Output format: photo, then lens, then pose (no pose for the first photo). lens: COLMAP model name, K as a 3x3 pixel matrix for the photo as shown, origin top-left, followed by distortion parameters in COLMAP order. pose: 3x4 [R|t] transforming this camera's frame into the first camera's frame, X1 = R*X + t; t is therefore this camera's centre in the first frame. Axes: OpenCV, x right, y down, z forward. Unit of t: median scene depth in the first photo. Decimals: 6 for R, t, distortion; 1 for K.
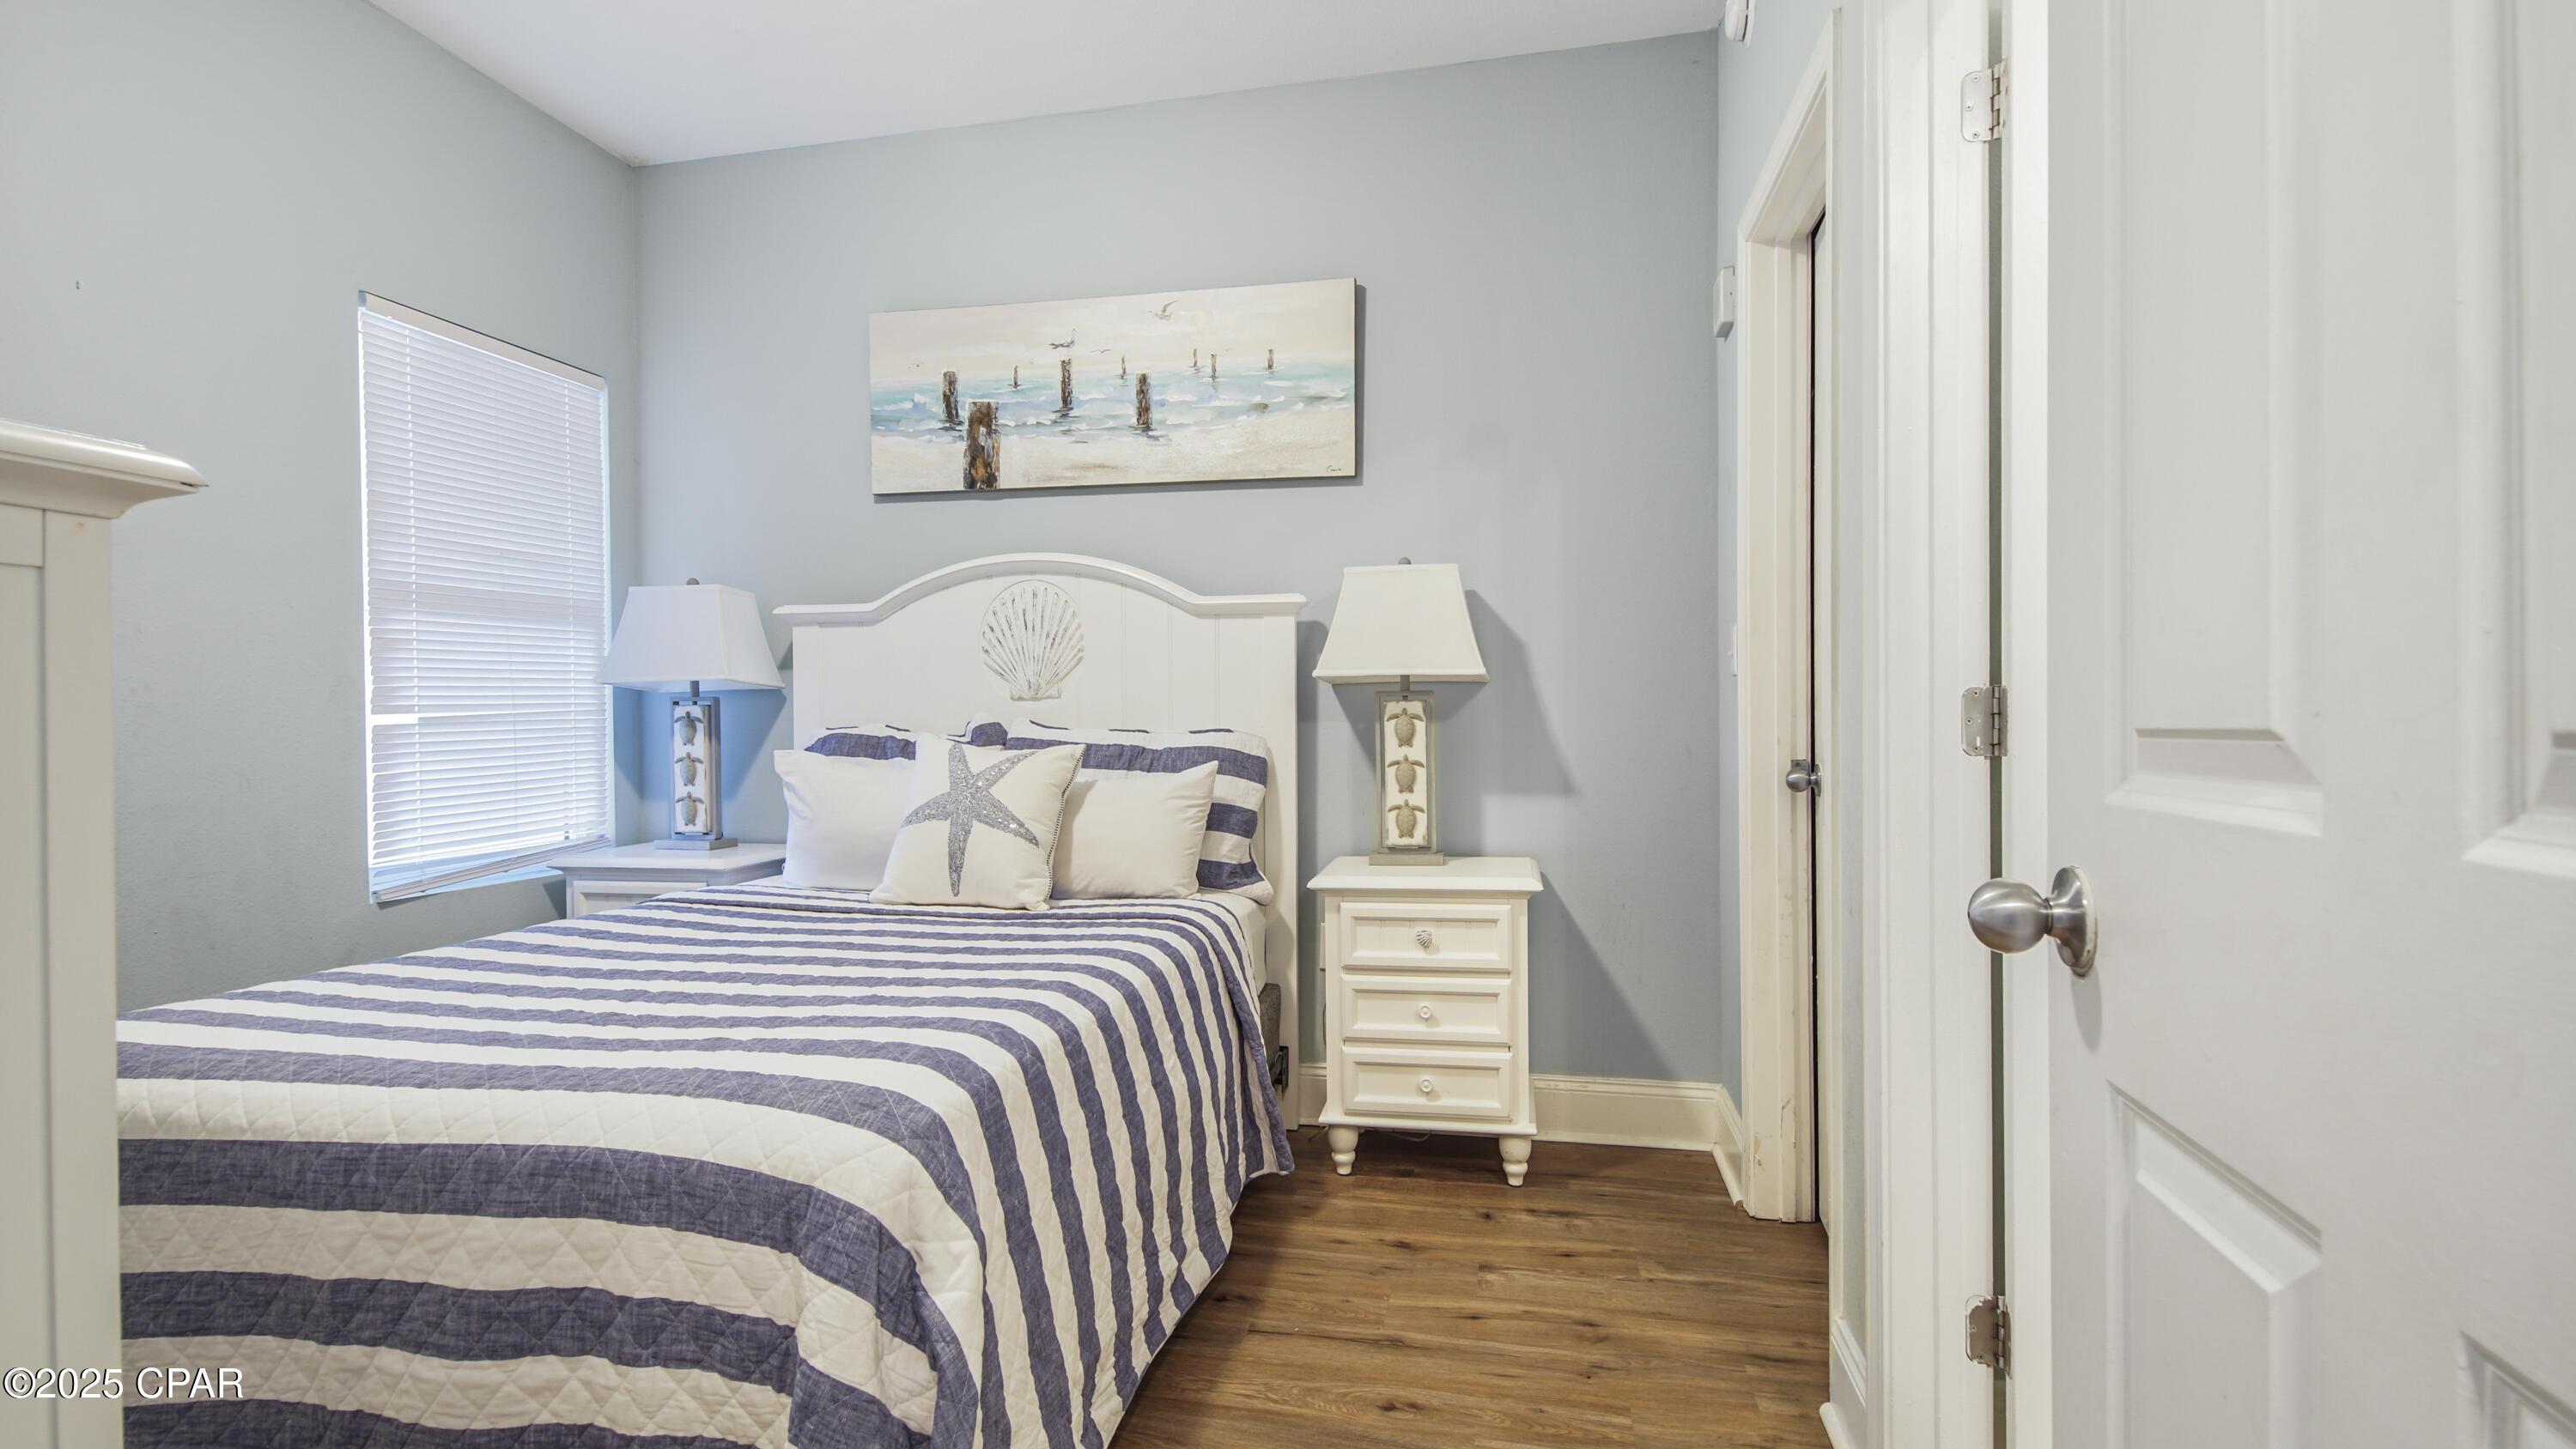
lens RADIAL K [[1139.5, 0, 1297.6], [0, 1139.5, 728.7], [0, 0, 1]] dist [0.024273, -0.017517]
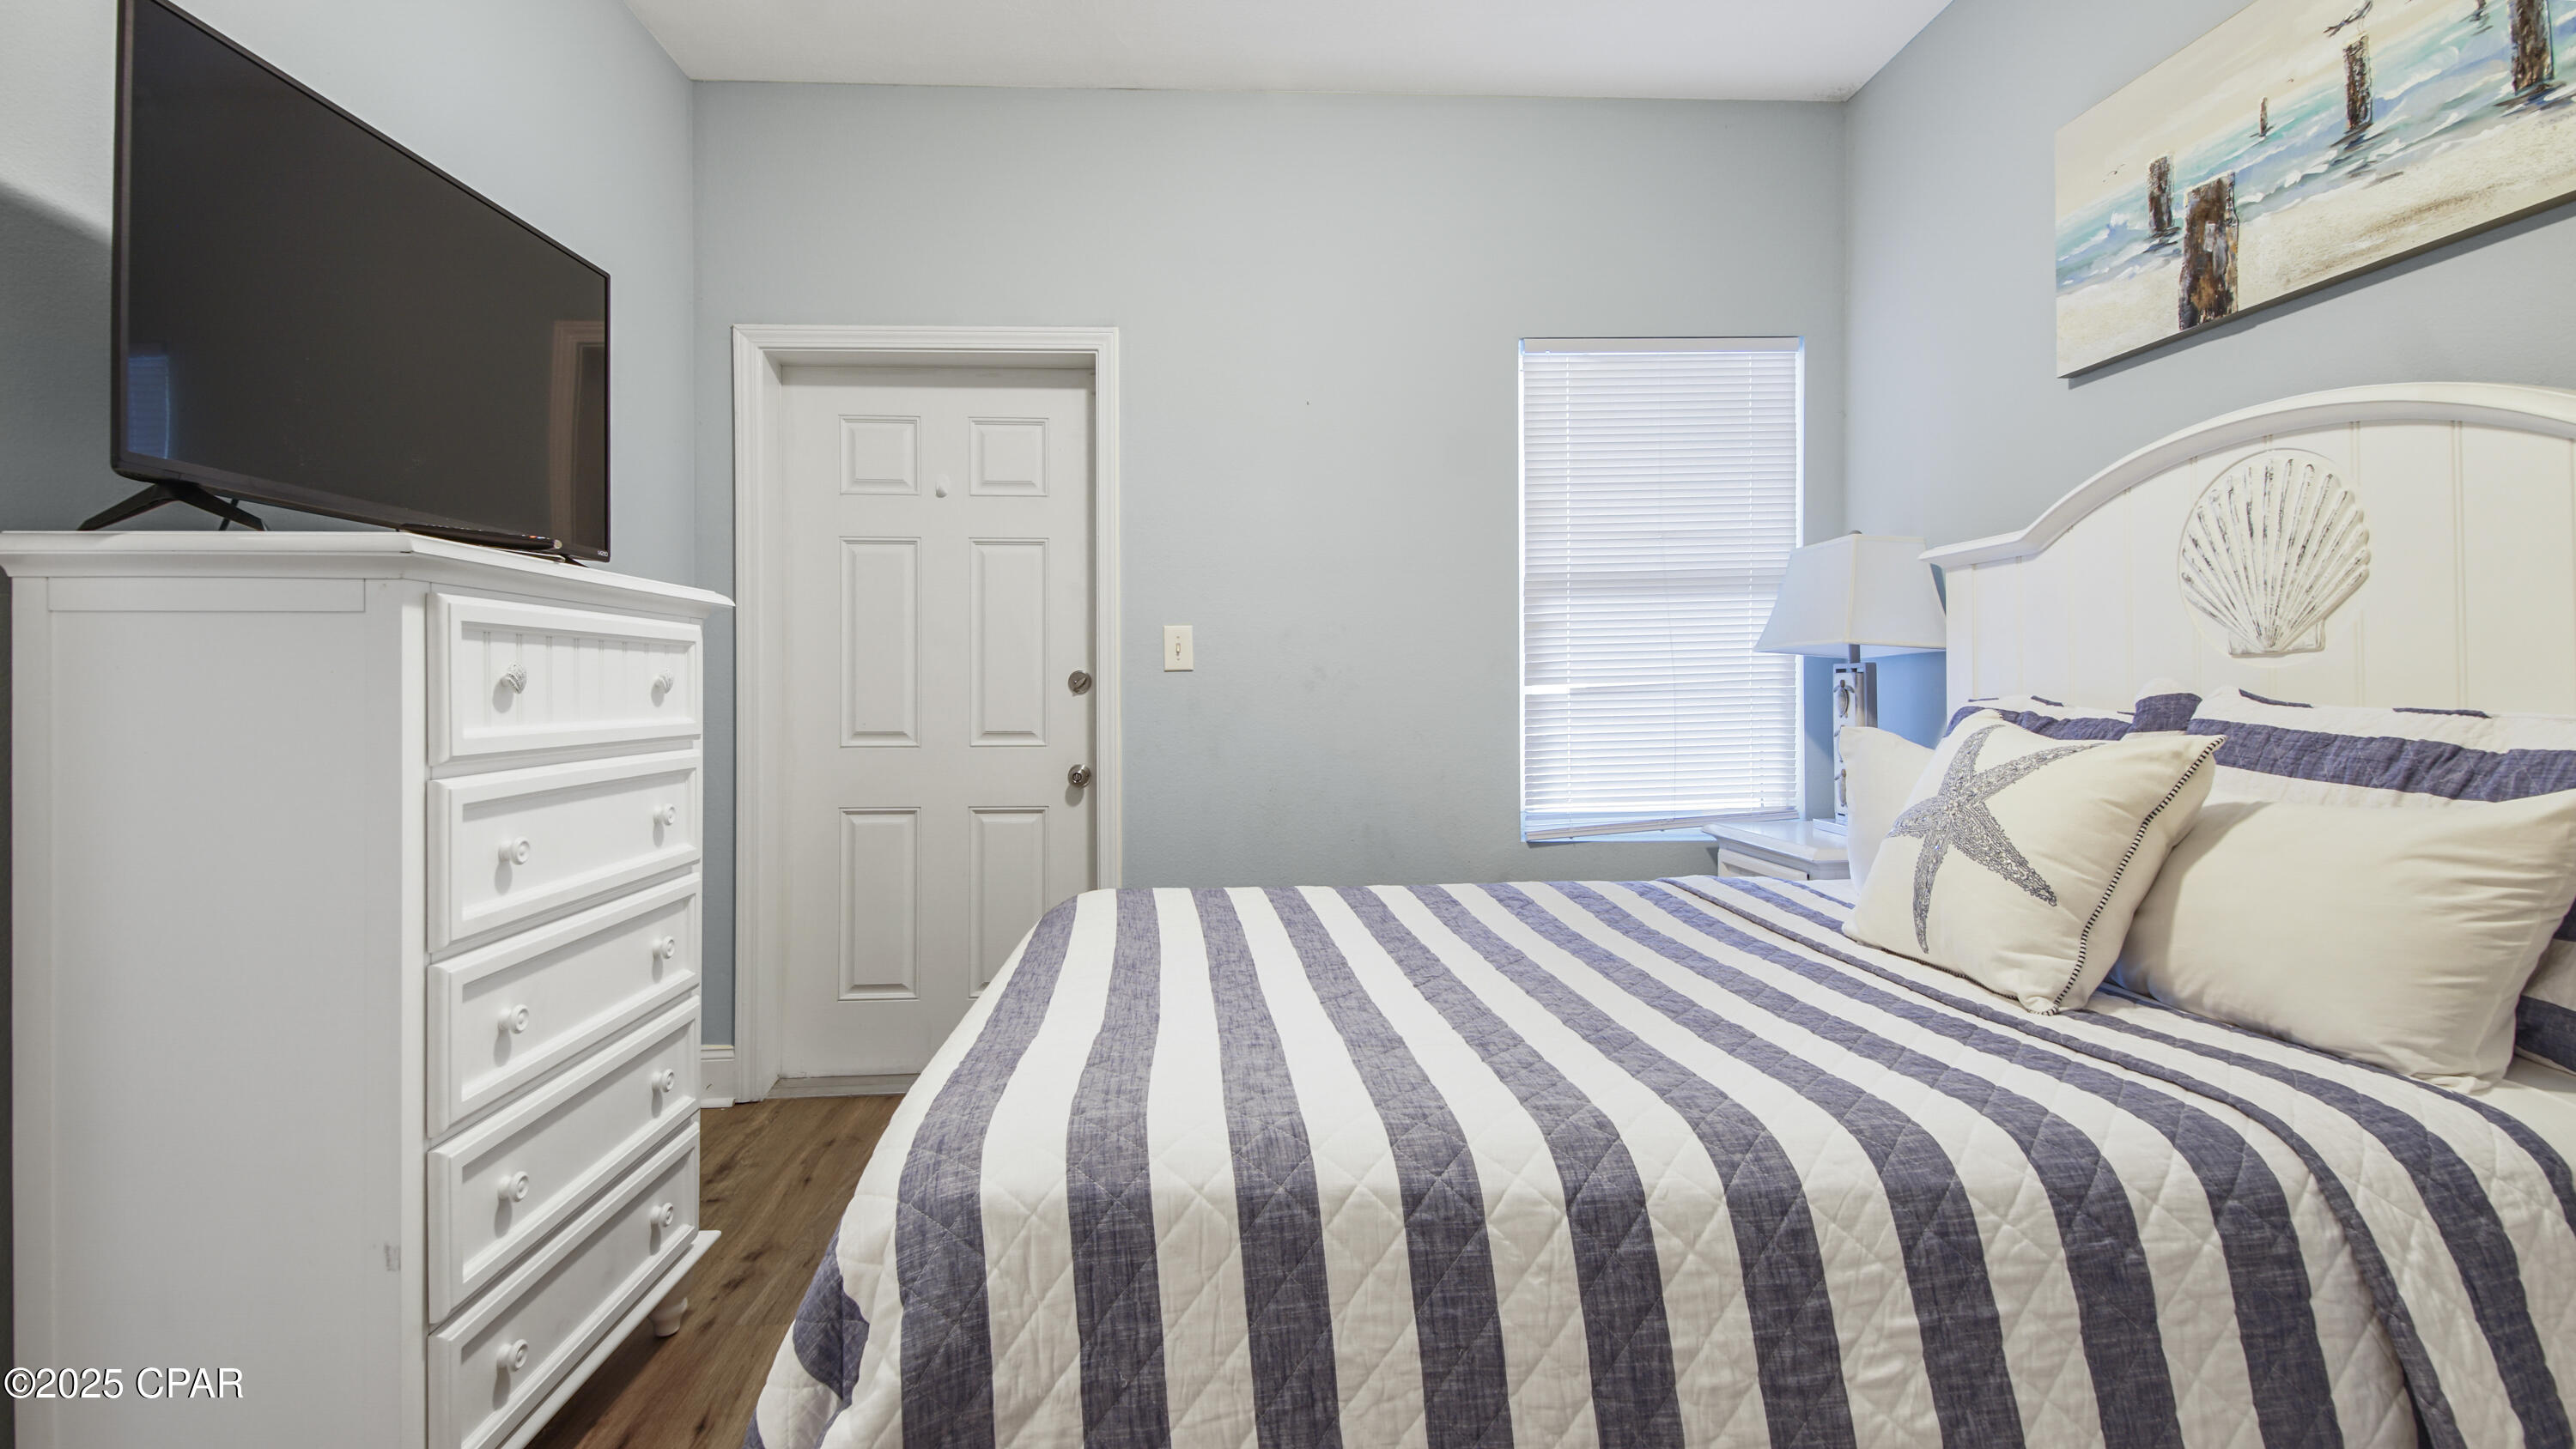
lens RADIAL K [[1055.6, 0, 1285.5], [0, 1055.6, 697.8], [0, 0, 1]] dist [0.000185, -0.008223]
pose [[0.248368, 0.009324, -0.968621, 0.160142], [-0.005083, 0.999952, 0.008322, -0.005354], [0.968652, 0.002857, 0.248403, 0.371098]]
